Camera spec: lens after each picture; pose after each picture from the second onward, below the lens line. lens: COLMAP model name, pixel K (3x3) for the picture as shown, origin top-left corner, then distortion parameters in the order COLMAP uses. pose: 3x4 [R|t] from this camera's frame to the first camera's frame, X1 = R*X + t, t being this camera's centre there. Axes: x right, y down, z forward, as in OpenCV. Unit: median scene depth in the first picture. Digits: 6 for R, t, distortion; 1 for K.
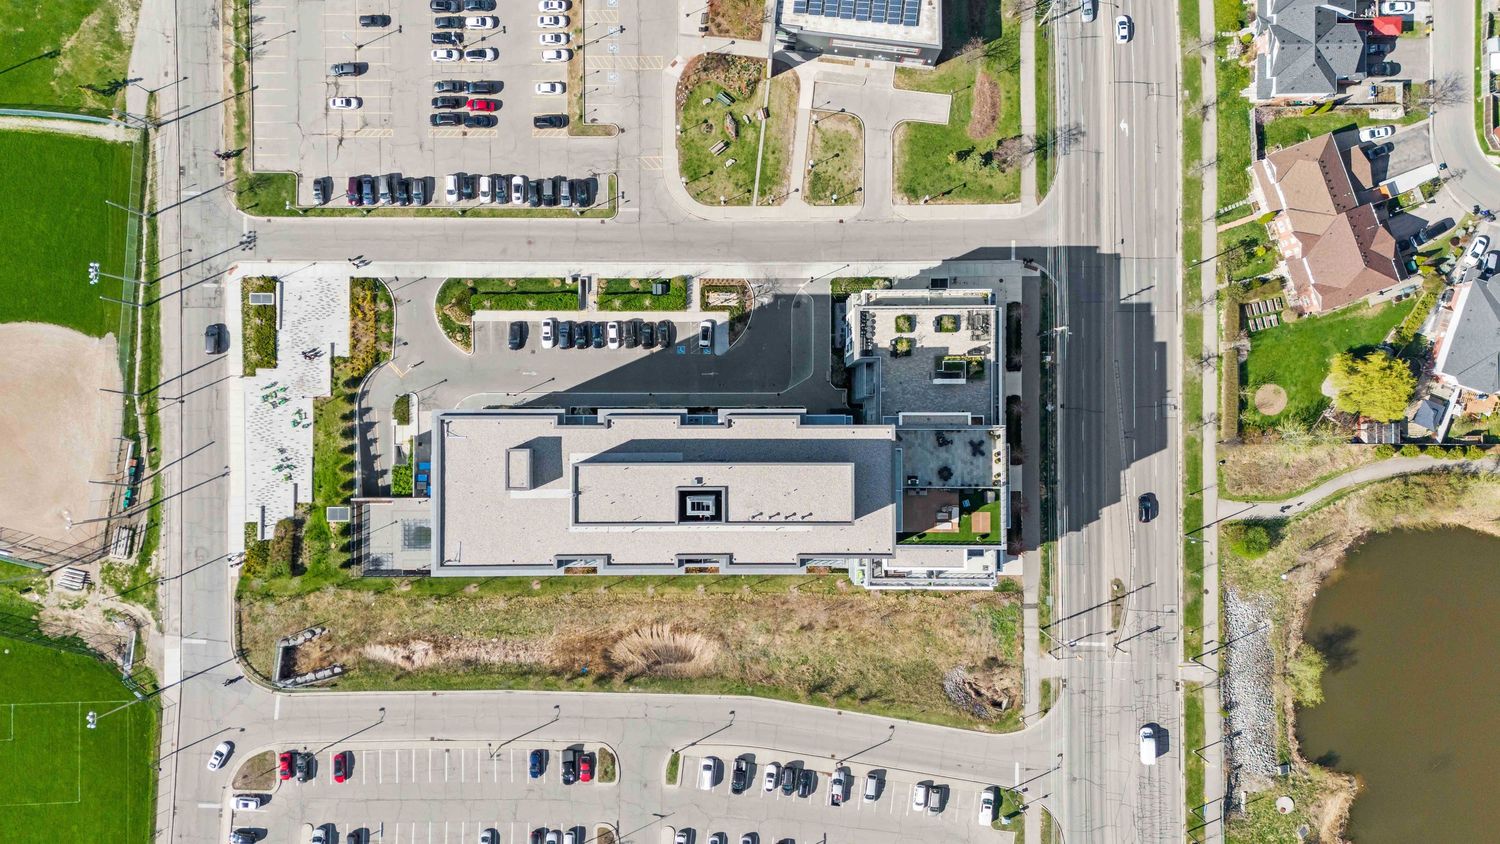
lens RADIAL K [[1101.3, 0, 750.0], [0, 1101.3, 422.0], [0, 0, 1]] dist [0.073804, -0.090480]
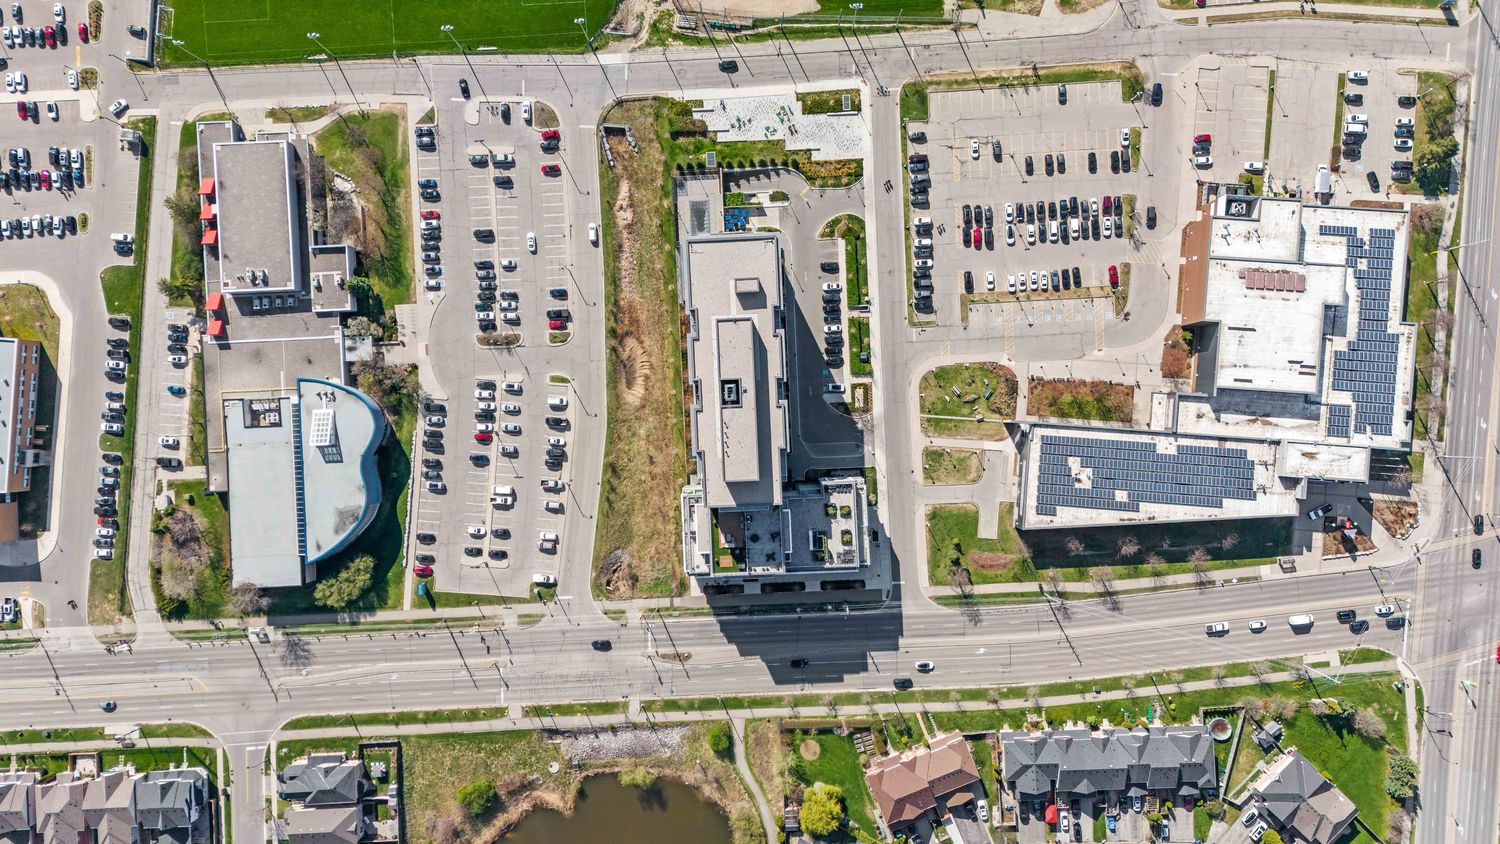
lens RADIAL K [[1075.8, 0, 752.0], [0, 1075.8, 421.0], [0, 0, 1]] dist [0.072965, -0.089508]
pose [[0.043625, 0.999046, 0.001907, -0.001472], [-0.998564, 0.043544, 0.031204, -0.006327], [0.031091, -0.003266, 0.999511, -0.524759]]
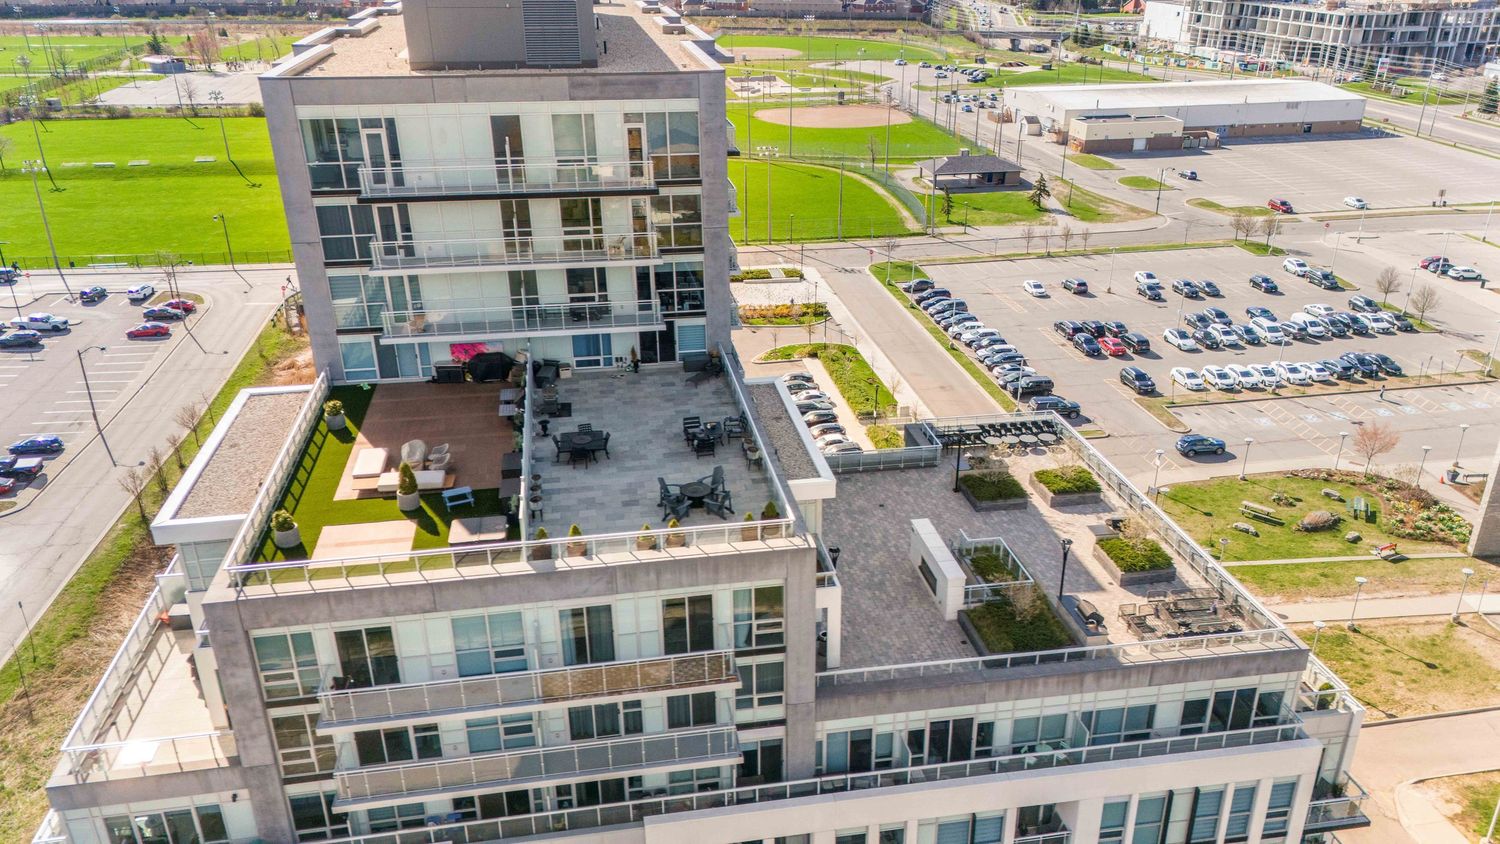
lens RADIAL K [[1101.3, 0, 750.0], [0, 1101.3, 422.0], [0, 0, 1]] dist [0.073804, -0.090480]
pose [[0.162977, 0.404065, -0.900094, 0.355776], [-0.986612, 0.072254, -0.146207, 0.038981], [0.005958, 0.911872, 0.410431, 0.765263]]
